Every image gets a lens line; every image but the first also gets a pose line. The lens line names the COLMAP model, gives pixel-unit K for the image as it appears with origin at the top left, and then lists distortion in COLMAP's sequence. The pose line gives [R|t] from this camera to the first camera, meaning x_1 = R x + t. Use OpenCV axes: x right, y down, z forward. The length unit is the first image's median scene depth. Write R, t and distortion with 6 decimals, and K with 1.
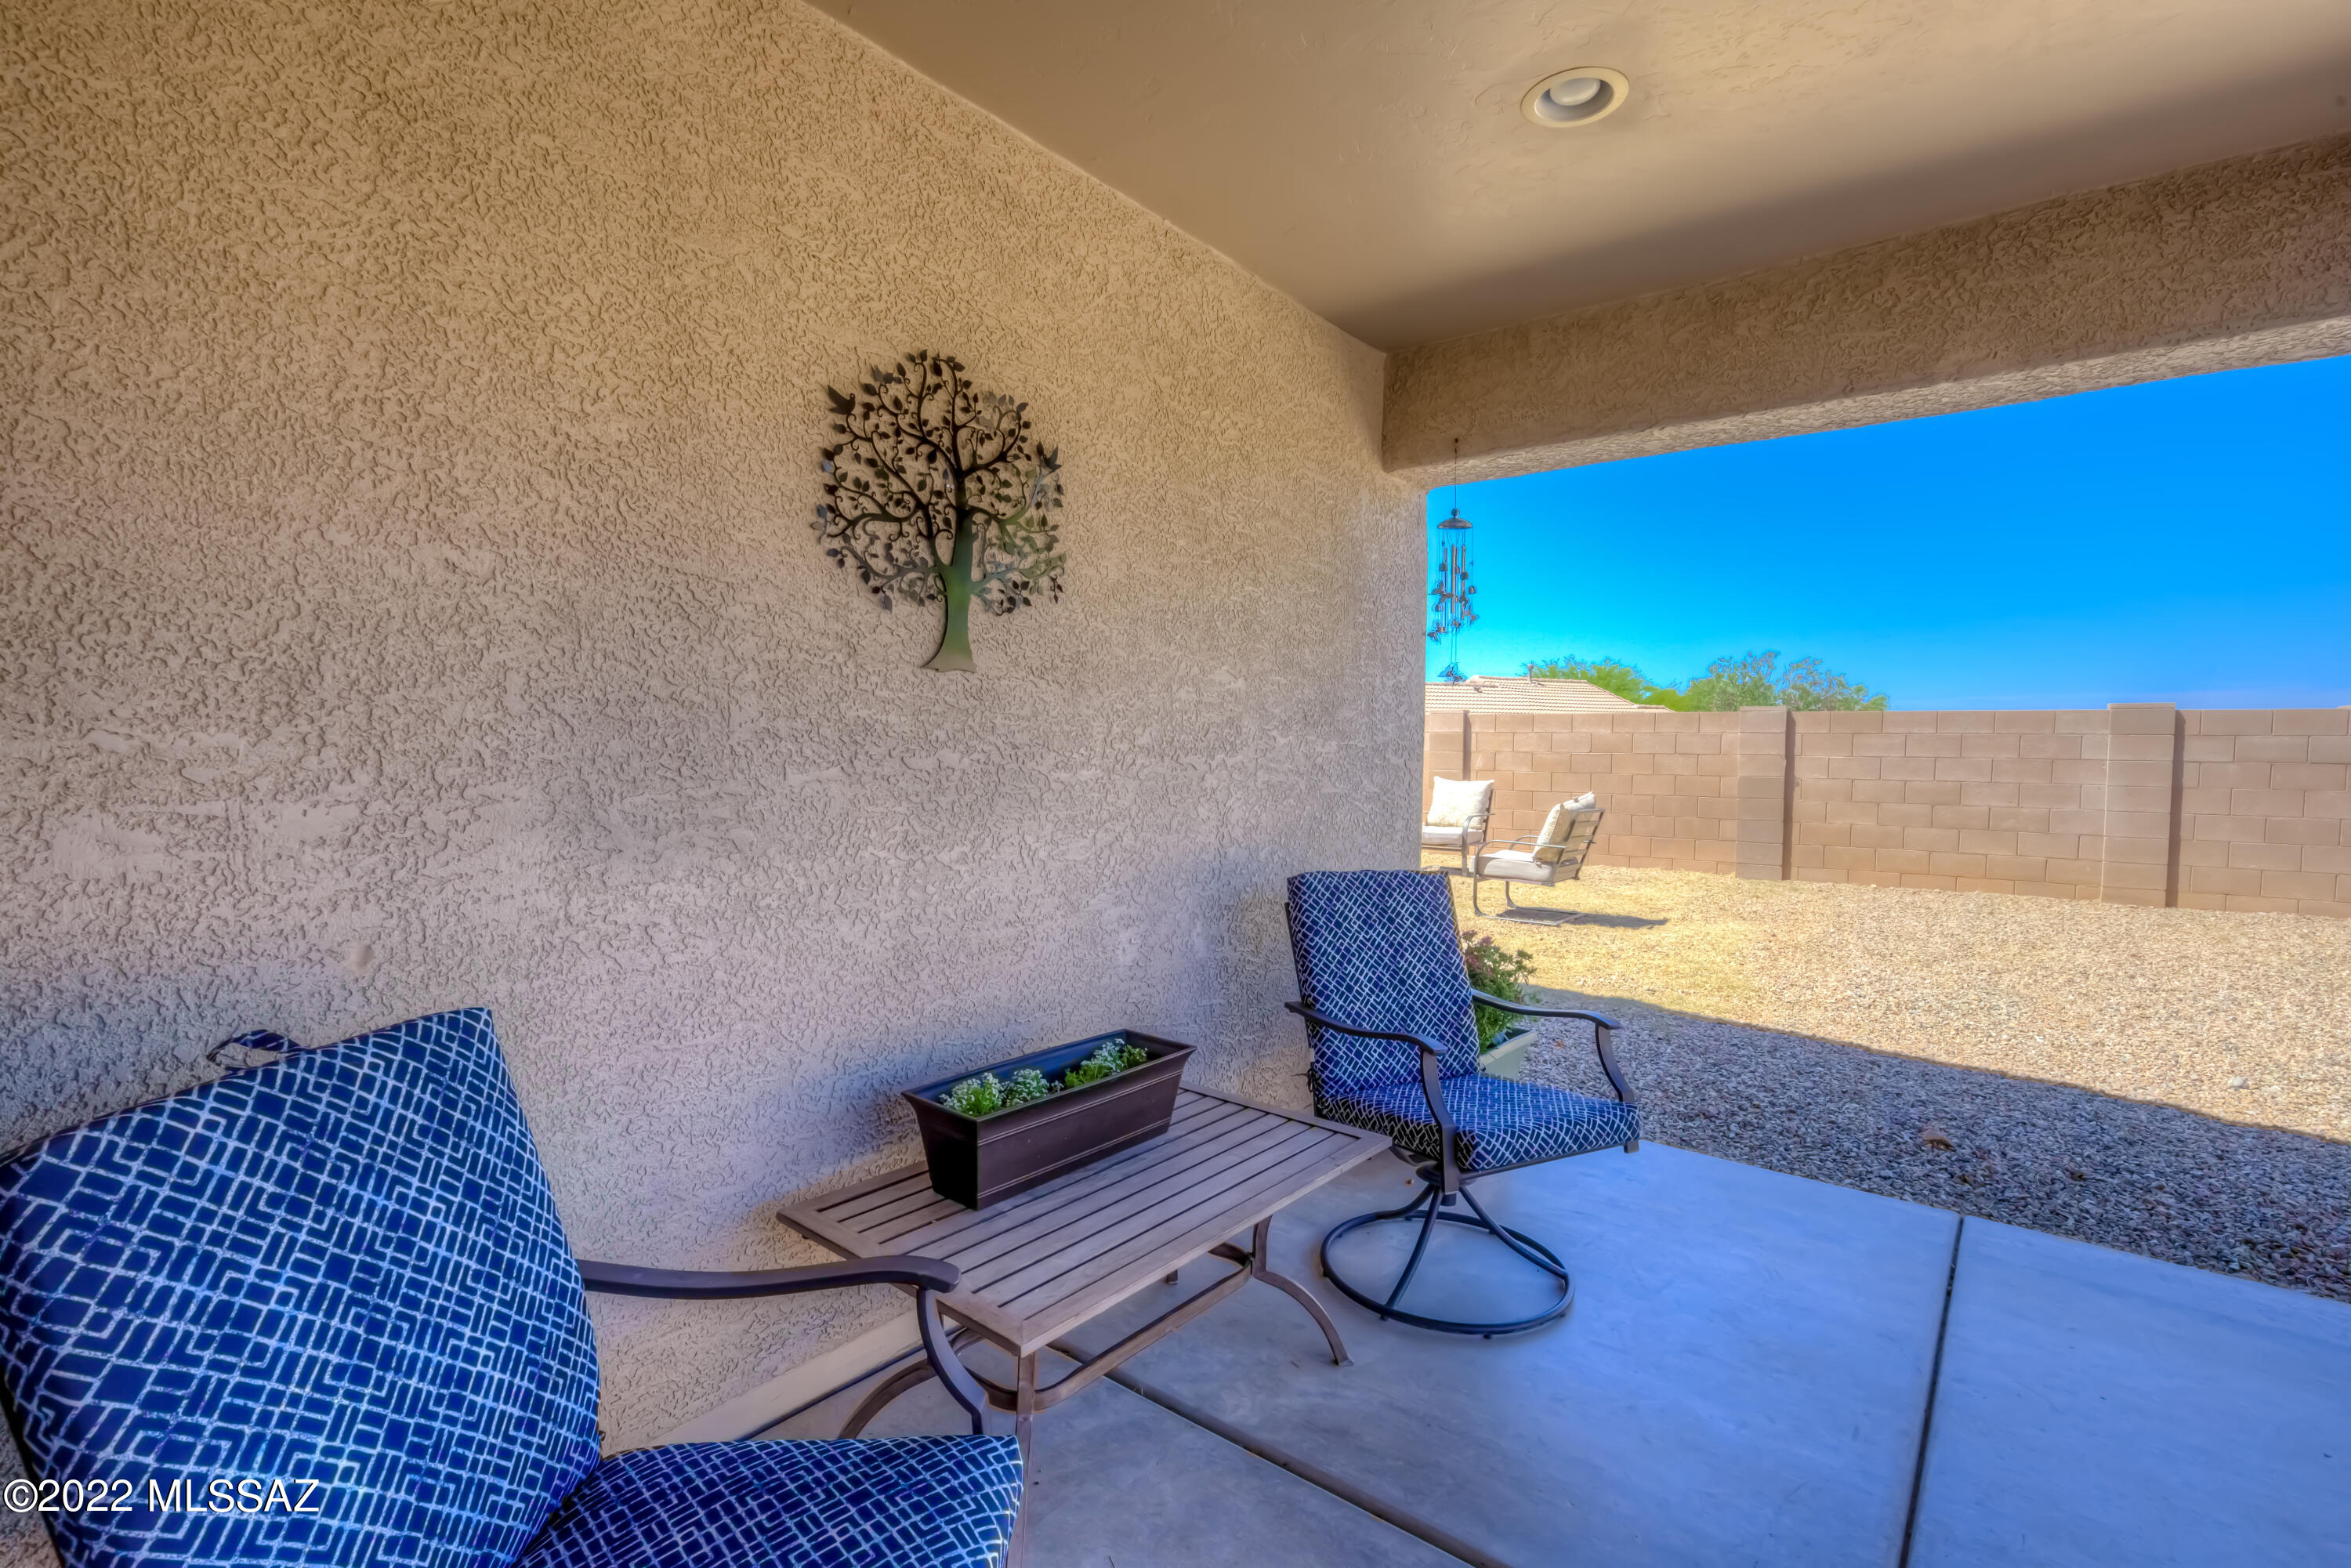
lens RADIAL K [[1109.7, 0, 1175.5], [0, 1109.7, 784.0], [0, 0, 1]] dist [0.000855, 0.000217]
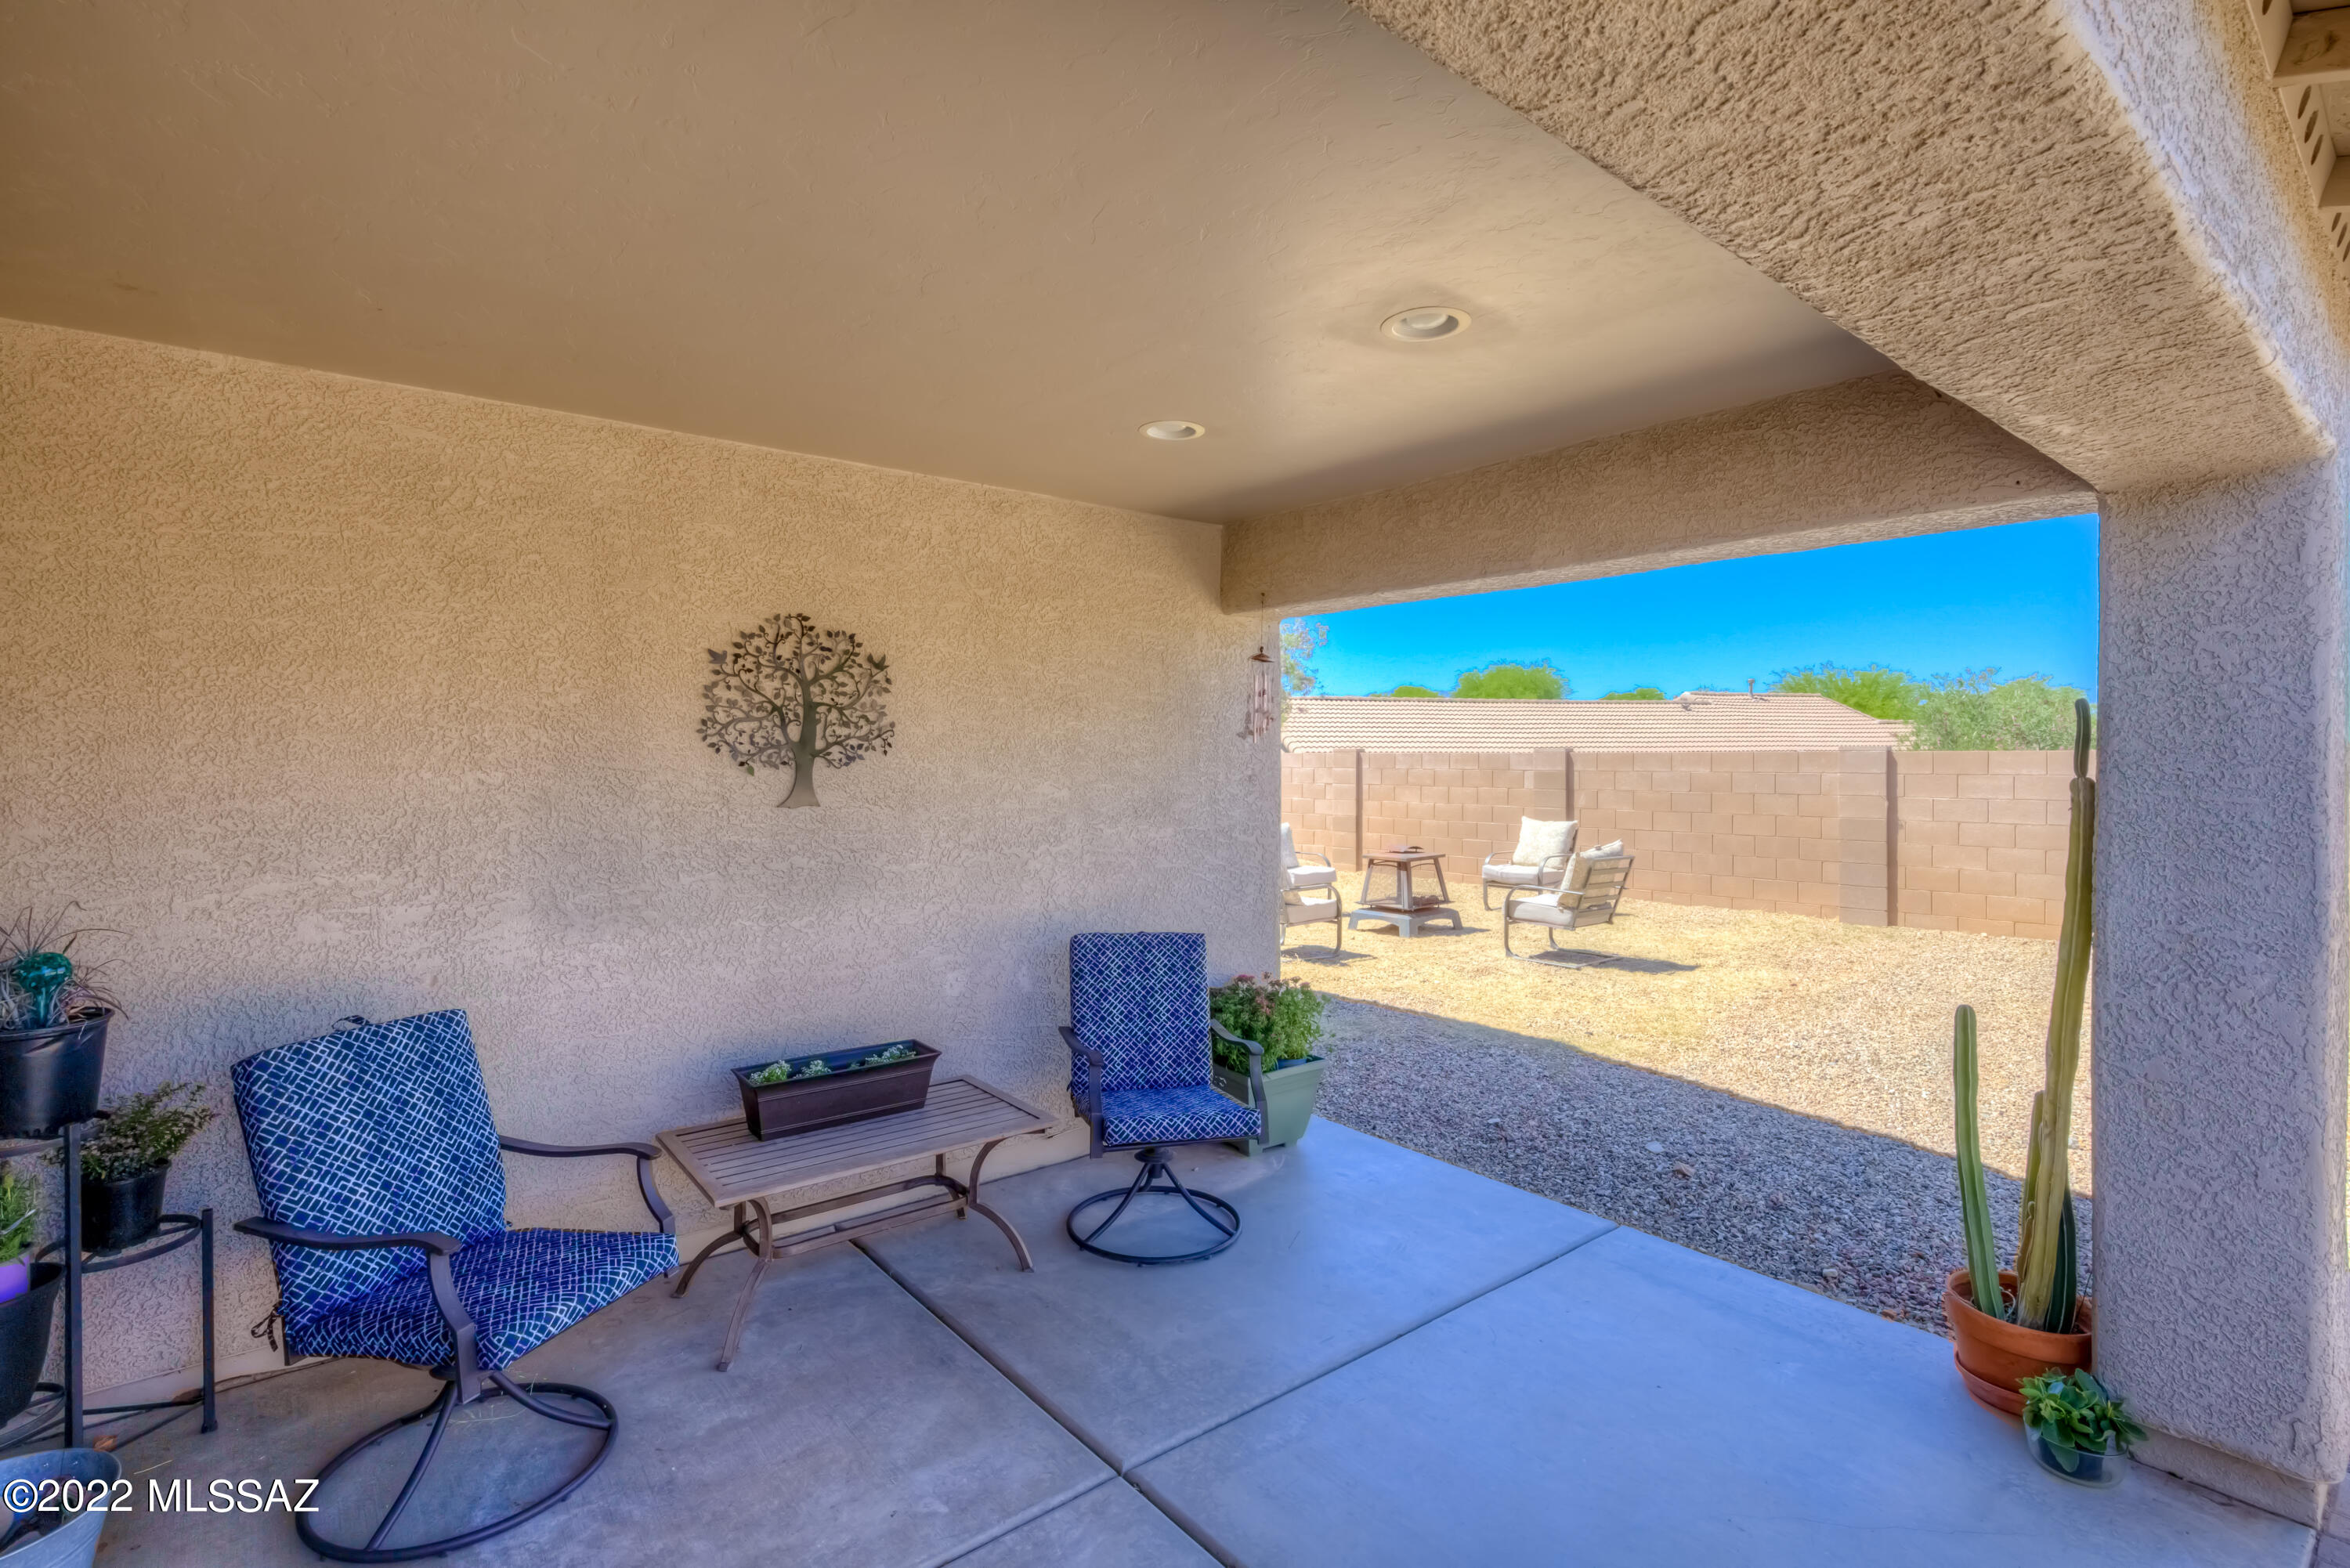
lens RADIAL K [[1149.4, 0, 1174.5], [0, 1149.4, 738.3], [0, 0, 1]] dist [0.000021, 0.000029]
pose [[0.976082, -0.013907, -0.216957, 0.695900], [0.002814, 0.998676, -0.051355, -0.116187], [0.217384, 0.049516, 0.974829, -0.508089]]
